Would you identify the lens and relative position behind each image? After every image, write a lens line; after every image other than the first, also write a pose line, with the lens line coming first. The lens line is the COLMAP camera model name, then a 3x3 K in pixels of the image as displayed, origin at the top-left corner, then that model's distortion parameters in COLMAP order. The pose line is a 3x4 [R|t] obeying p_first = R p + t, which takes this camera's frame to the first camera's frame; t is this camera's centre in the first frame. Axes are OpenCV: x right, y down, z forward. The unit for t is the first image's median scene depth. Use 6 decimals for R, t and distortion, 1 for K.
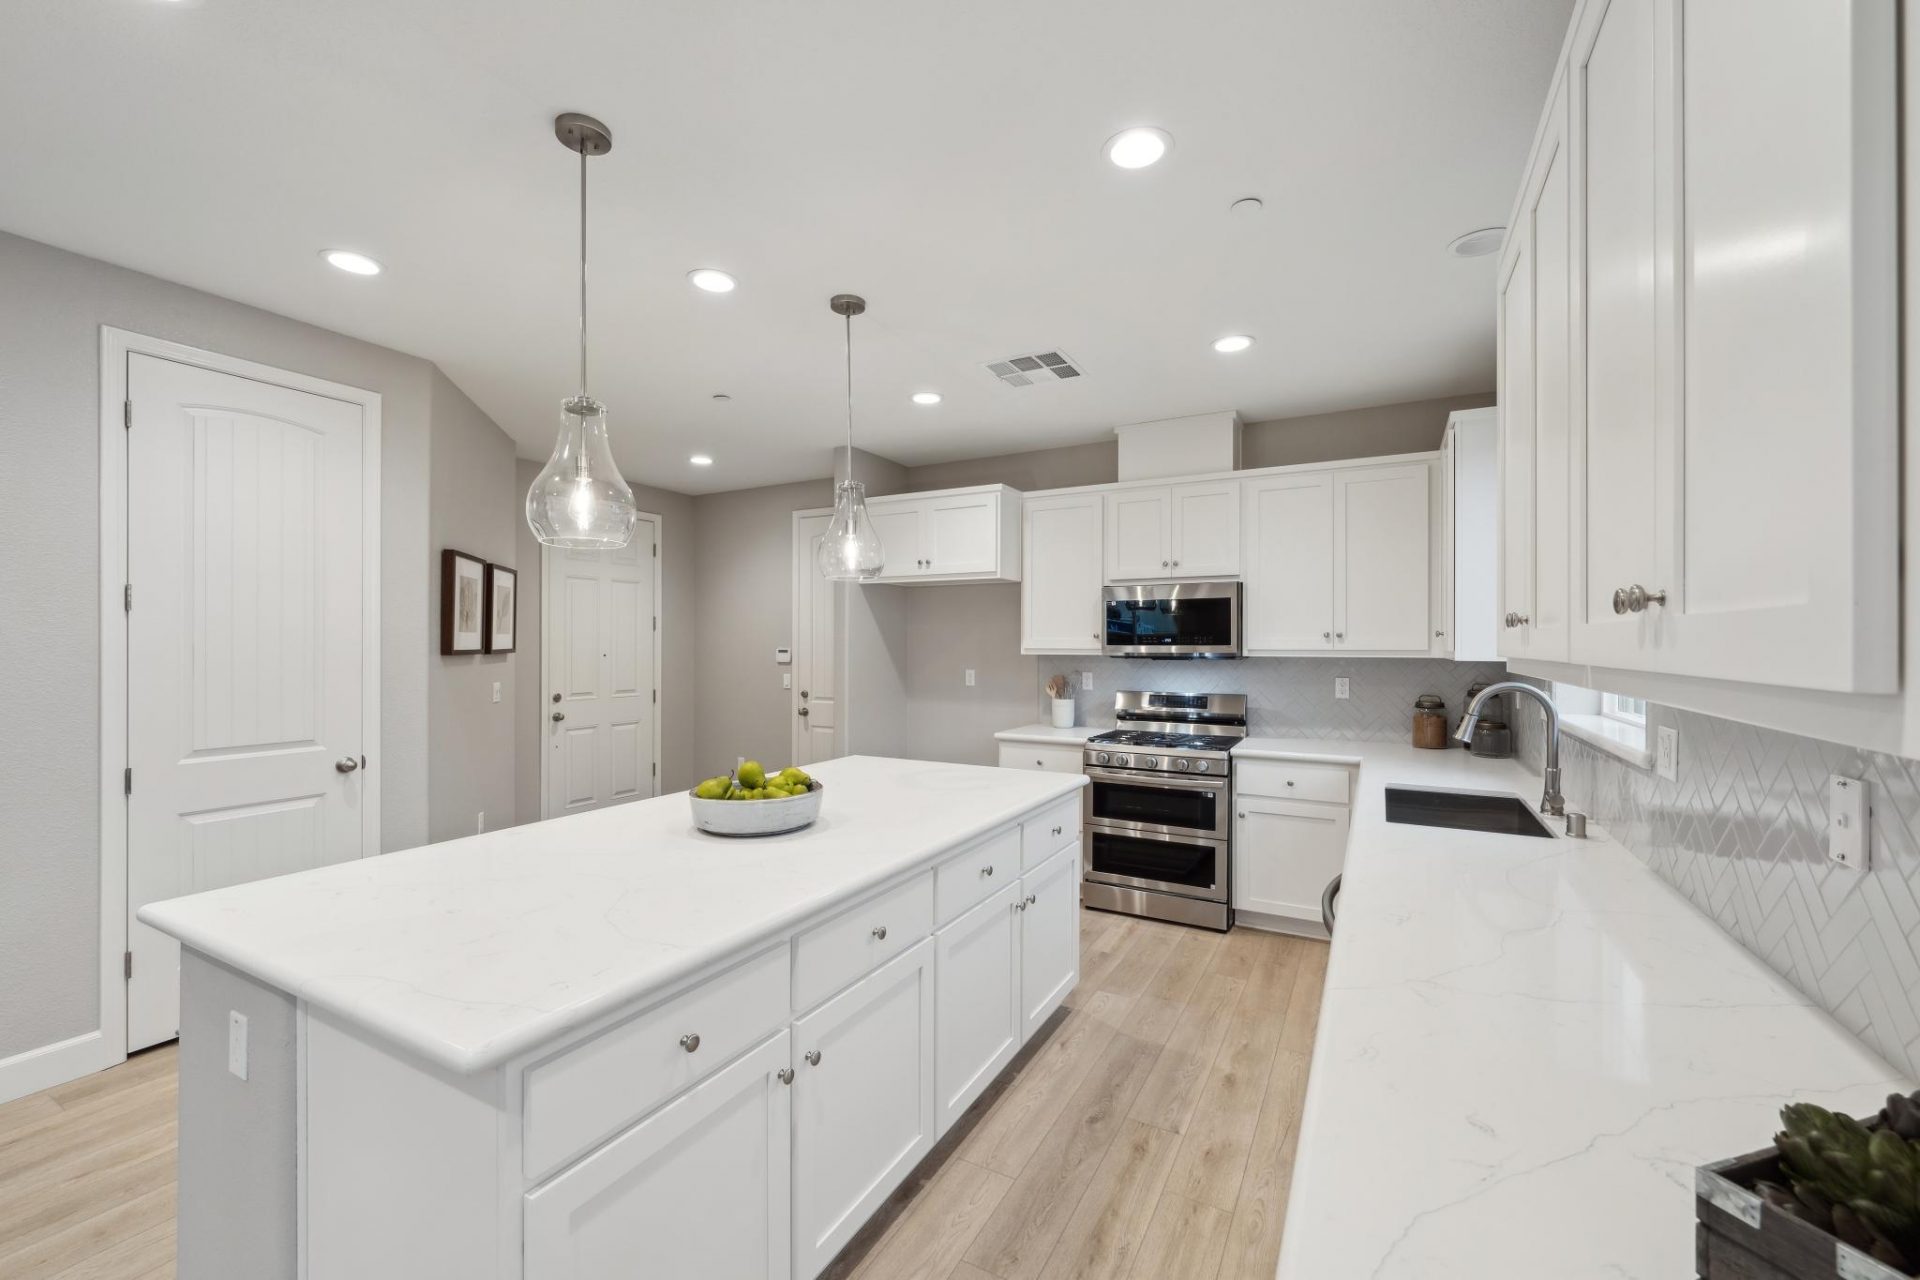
lens RADIAL K [[756.4, 0, 965.7], [0, 756.4, 637.0], [0, 0, 1]] dist [-0.001816, -0.000022]
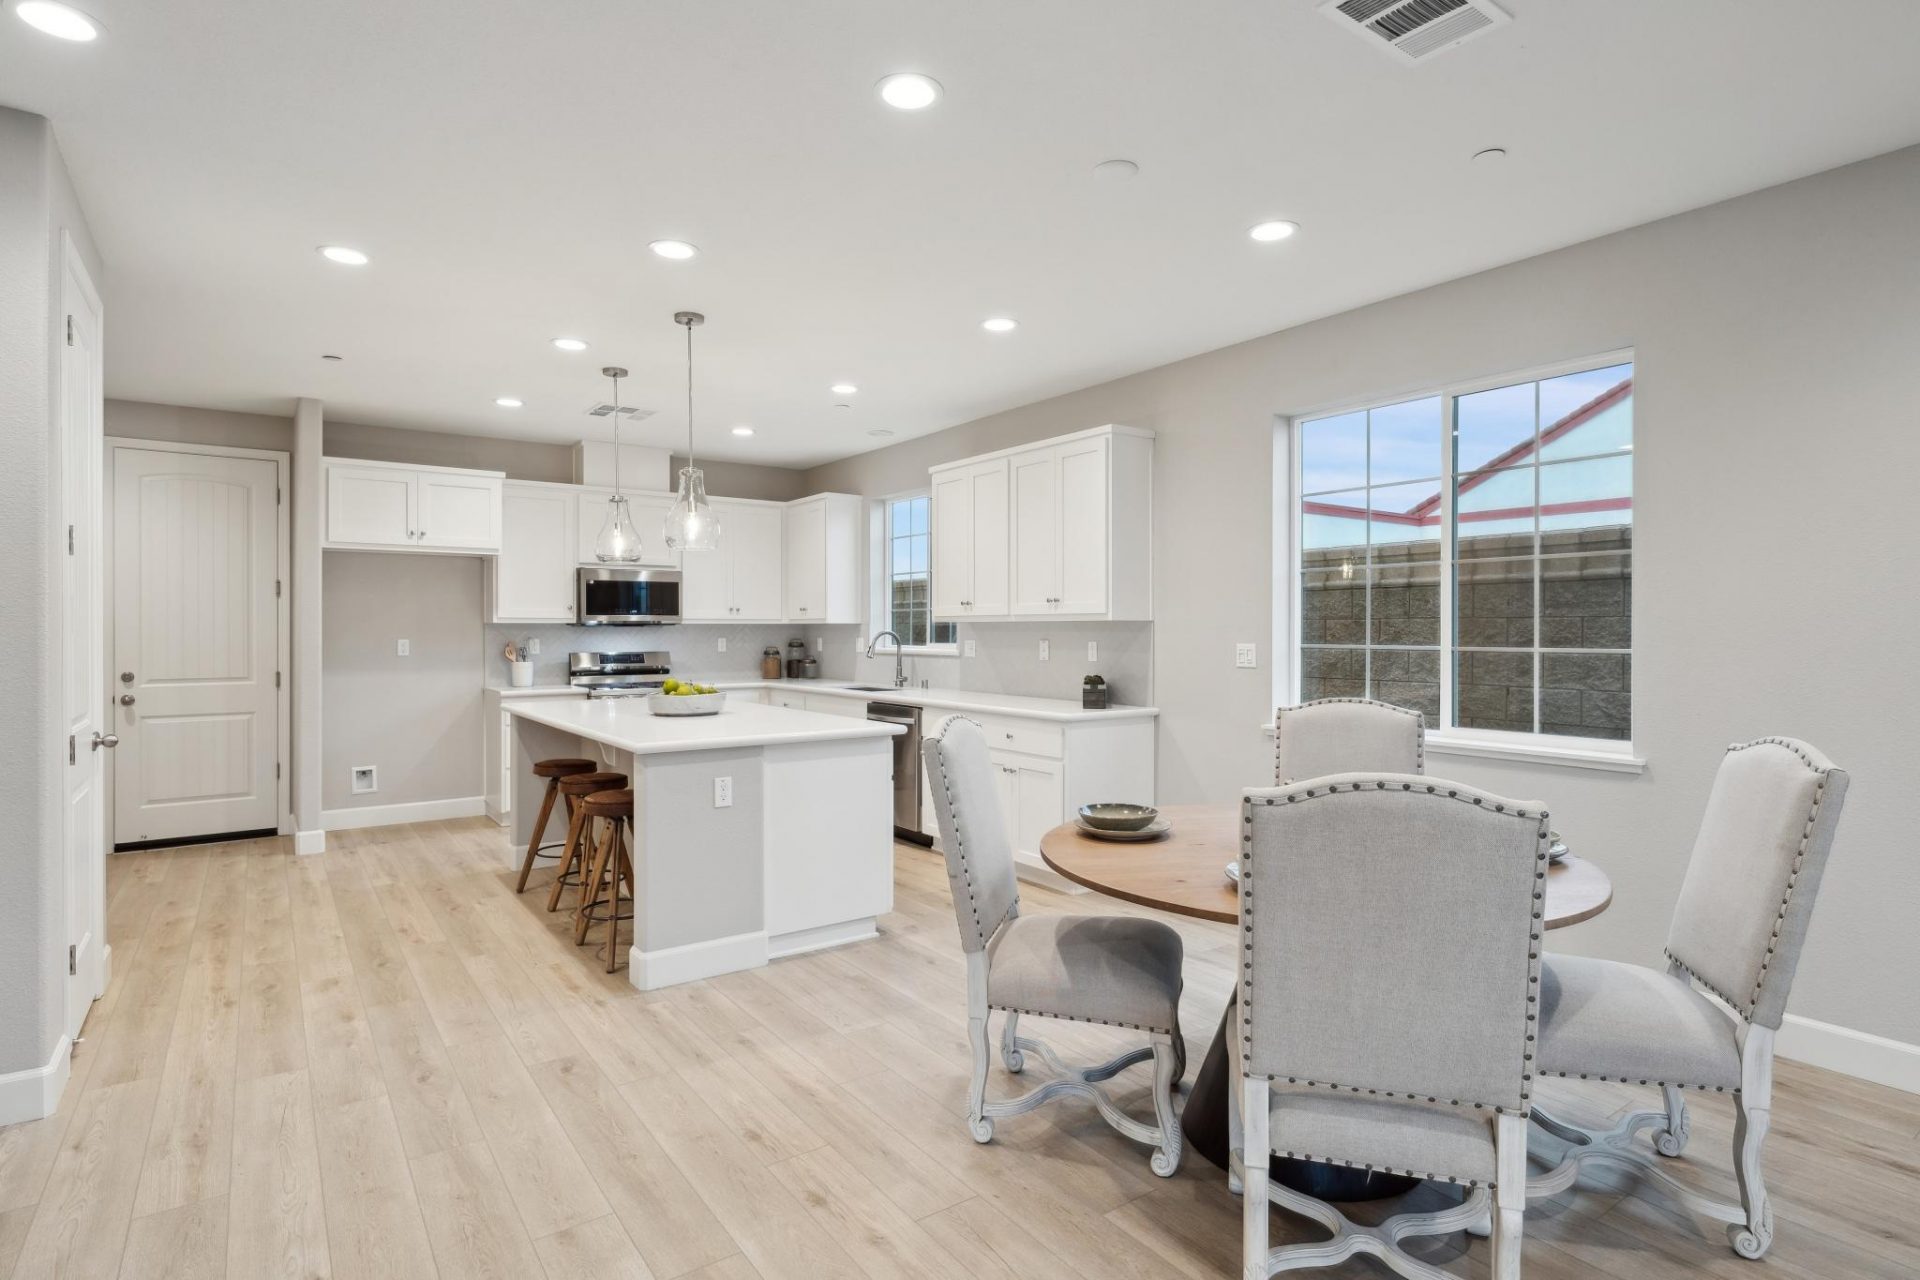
lens RADIAL K [[1001.2, 0, 961.0], [0, 1001.2, 636.5], [0, 0, 1]] dist [-0.000688, -0.000107]
pose [[0.443678, -0.007540, 0.896154, -1.023974], [-0.003180, 0.999945, 0.009988, 0.028581], [-0.896180, -0.007281, 0.443630, -0.294891]]
